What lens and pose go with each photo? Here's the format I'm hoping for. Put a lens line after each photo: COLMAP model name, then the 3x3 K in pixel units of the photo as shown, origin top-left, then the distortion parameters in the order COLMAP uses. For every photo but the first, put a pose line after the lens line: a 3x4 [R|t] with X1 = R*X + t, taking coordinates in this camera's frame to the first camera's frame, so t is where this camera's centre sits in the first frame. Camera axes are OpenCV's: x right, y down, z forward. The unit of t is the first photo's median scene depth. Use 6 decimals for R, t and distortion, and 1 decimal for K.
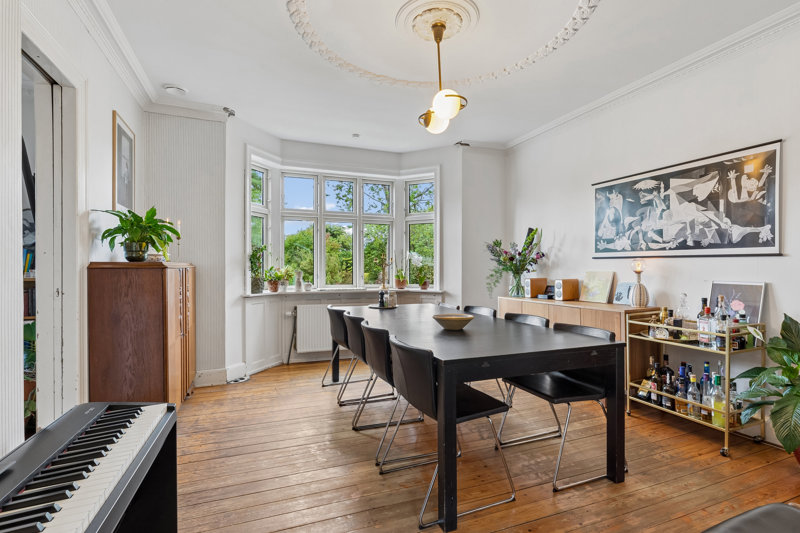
lens RADIAL K [[402.7, 0, 412.8], [0, 402.7, 267.3], [0, 0, 1]] dist [0.002283, 0.001750]
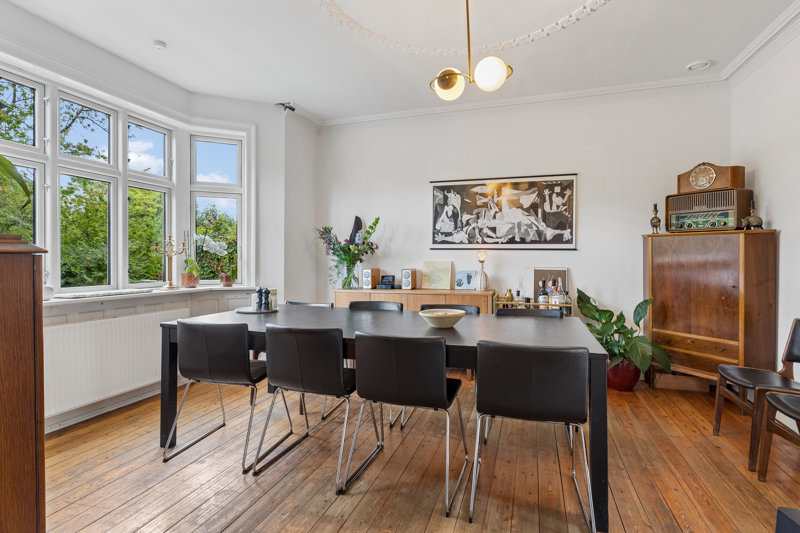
lens RADIAL K [[402.7, 0, 401.0], [0, 402.7, 263.7], [0, 0, 1]] dist [0.002283, 0.001750]
pose [[0.631135, -0.008824, 0.775623, -0.526764], [-0.002415, 0.999908, 0.013340, 0.002959], [-0.775669, -0.010293, 0.631056, 0.426546]]
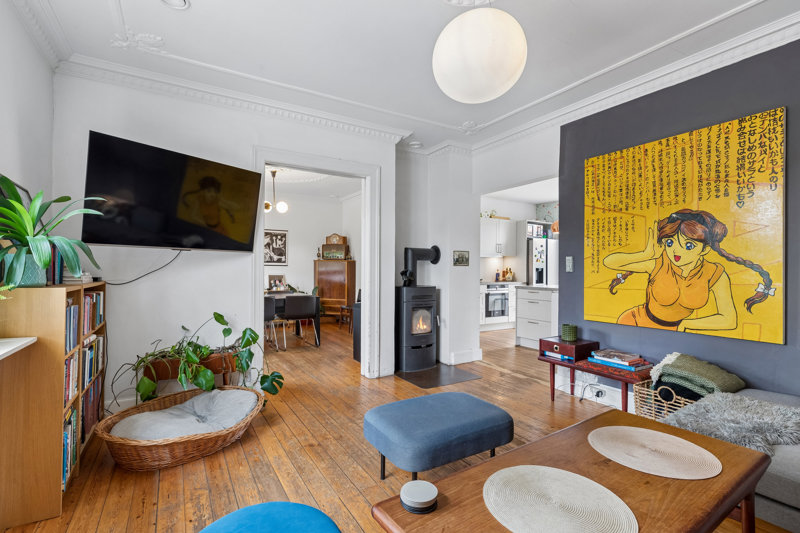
lens RADIAL K [[354.9, 0, 398.4], [0, 354.9, 266.2], [0, 0, 1]] dist [-0.000137, 0.000005]
pose [[-0.179741, 0.007249, 0.983687, -1.617541], [-0.009455, 0.999914, -0.009096, -0.007181], [-0.983669, -0.010935, -0.179657, 0.484727]]
